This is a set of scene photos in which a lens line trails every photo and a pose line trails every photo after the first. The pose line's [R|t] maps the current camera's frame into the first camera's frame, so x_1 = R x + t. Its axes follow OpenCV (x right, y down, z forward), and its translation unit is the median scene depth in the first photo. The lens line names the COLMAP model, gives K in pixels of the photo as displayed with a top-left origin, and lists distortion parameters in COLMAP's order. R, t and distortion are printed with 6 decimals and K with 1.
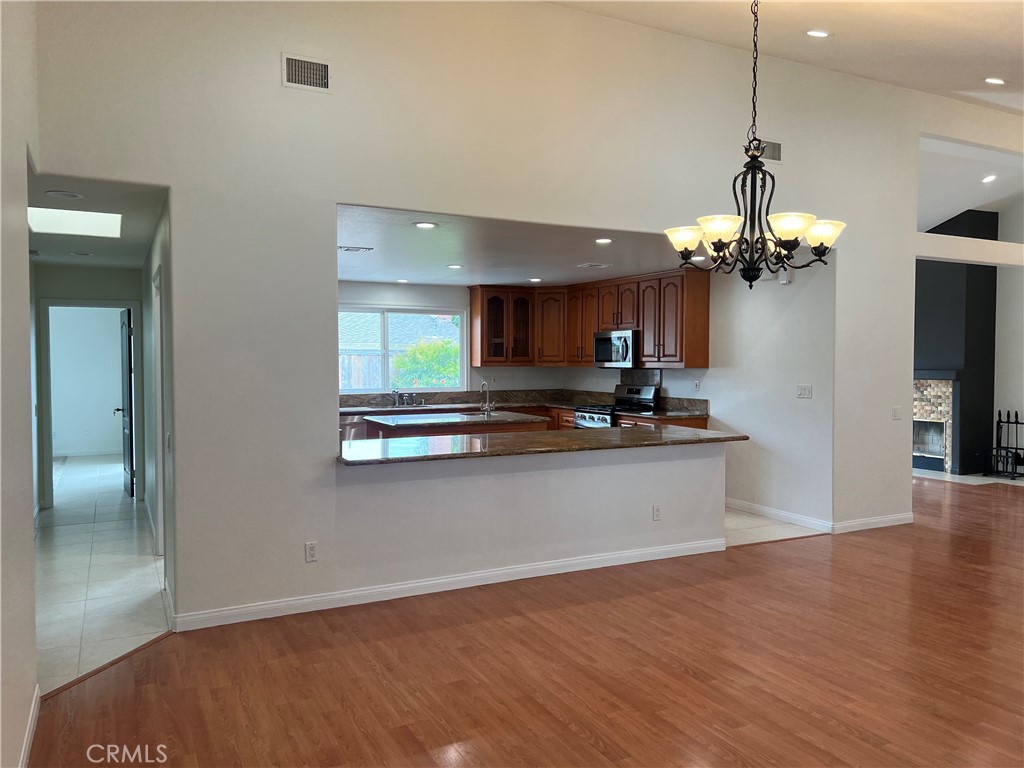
lens RADIAL K [[767.7, 0, 512.6], [0, 767.7, 374.4], [0, 0, 1]] dist [0.069784, -0.071304]
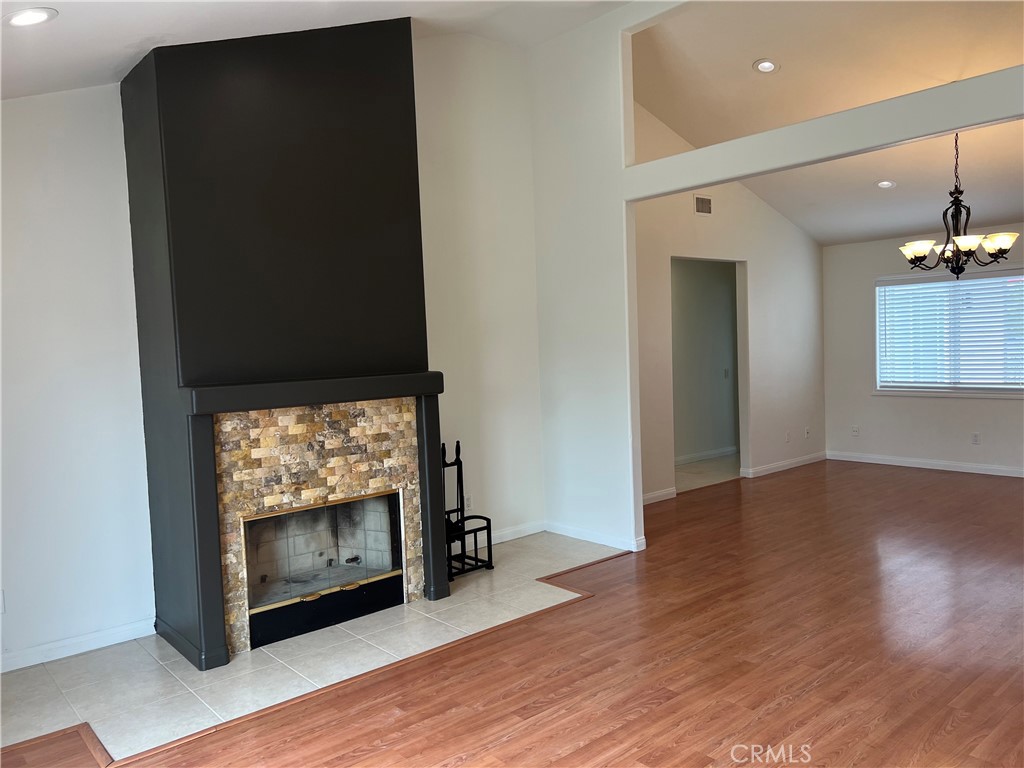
lens RADIAL K [[767.7, 0, 516.9], [0, 767.7, 381.0], [0, 0, 1]] dist [0.069784, -0.071304]
pose [[-0.224751, -0.055968, 0.972808, 0.068848], [0.061571, 0.995538, 0.071501, -0.016893], [-0.972469, 0.075967, -0.220303, 0.610127]]
